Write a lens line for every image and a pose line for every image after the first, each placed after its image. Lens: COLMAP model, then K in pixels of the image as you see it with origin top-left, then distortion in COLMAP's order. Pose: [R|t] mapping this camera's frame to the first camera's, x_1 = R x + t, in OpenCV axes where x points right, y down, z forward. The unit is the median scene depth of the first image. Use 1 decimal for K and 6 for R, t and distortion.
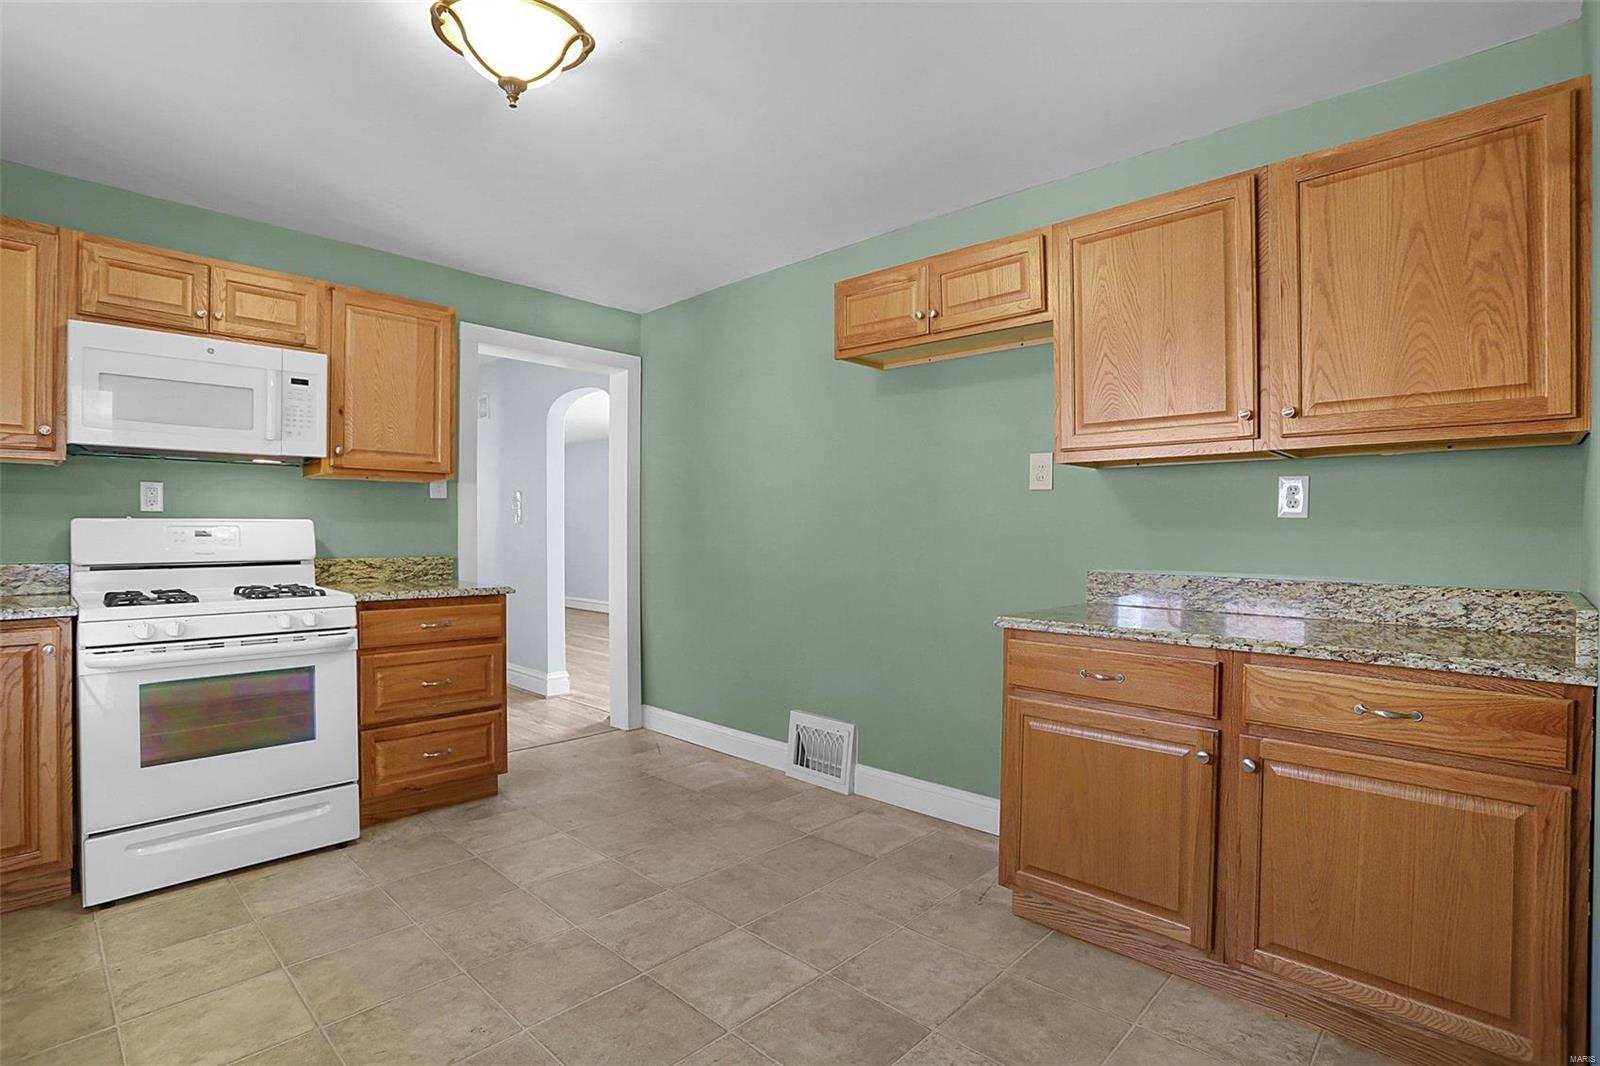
lens RADIAL K [[778.7, 0, 792.8], [0, 778.7, 540.0], [0, 0, 1]] dist [-0.050993, 0.018991]
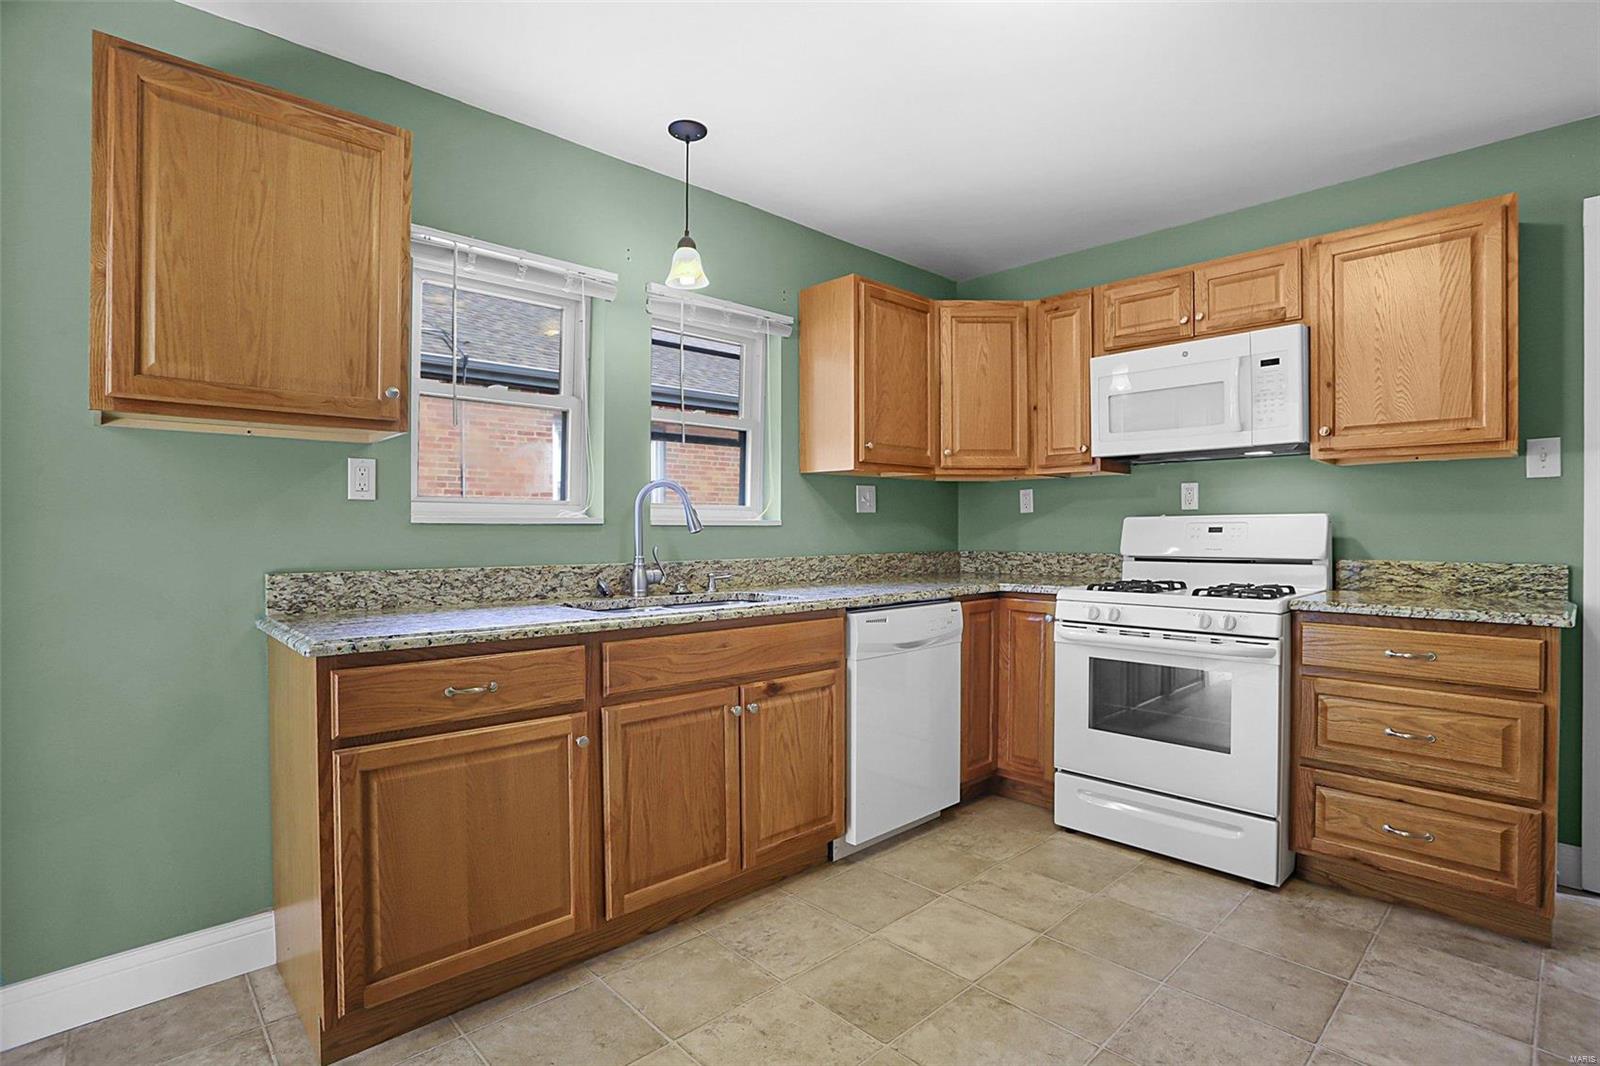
lens RADIAL K [[778.7, 0, 796.1], [0, 778.7, 537.0], [0, 0, 1]] dist [-0.050993, 0.018991]
pose [[-0.046311, 0.006378, -0.998907, 0.310953], [-0.009402, 0.999933, 0.006821, -0.000446], [0.998883, 0.009707, -0.046248, 0.515765]]
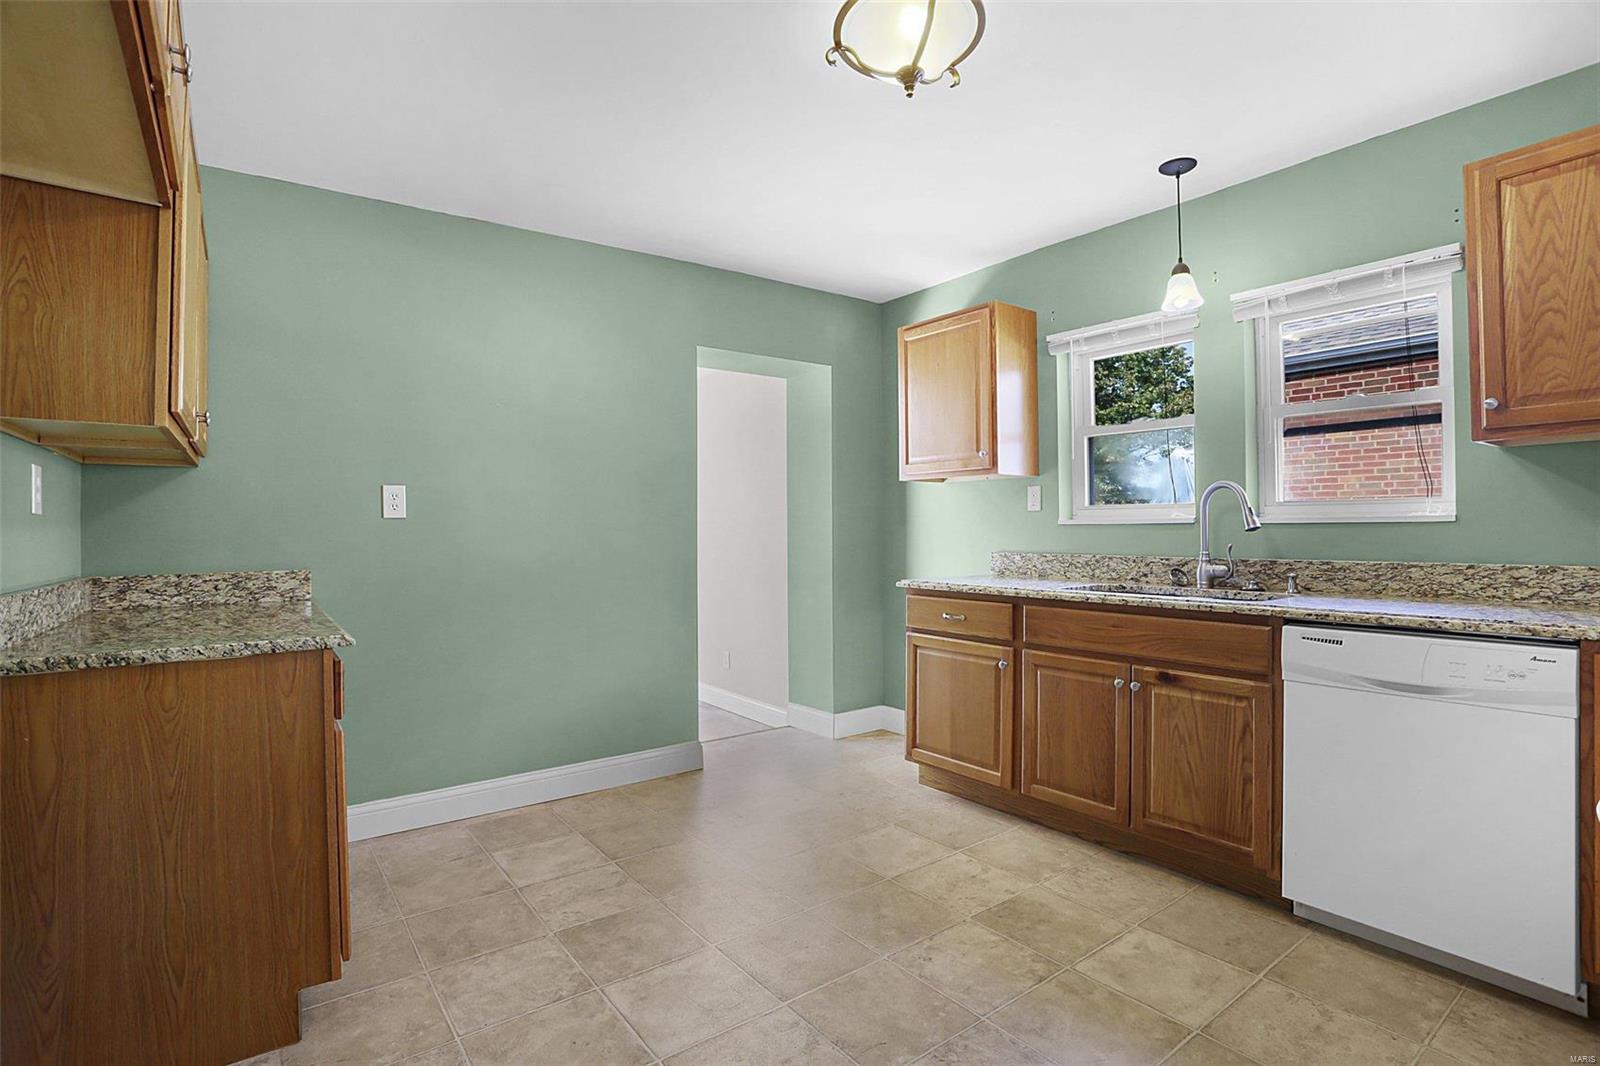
lens RADIAL K [[778.7, 0, 804.7], [0, 778.7, 517.7], [0, 0, 1]] dist [-0.050993, 0.018991]
pose [[-0.988031, 0.006305, 0.154127, -0.271264], [0.005591, 0.999972, -0.005068, -0.013085], [-0.154155, -0.004146, -0.988038, 1.421813]]
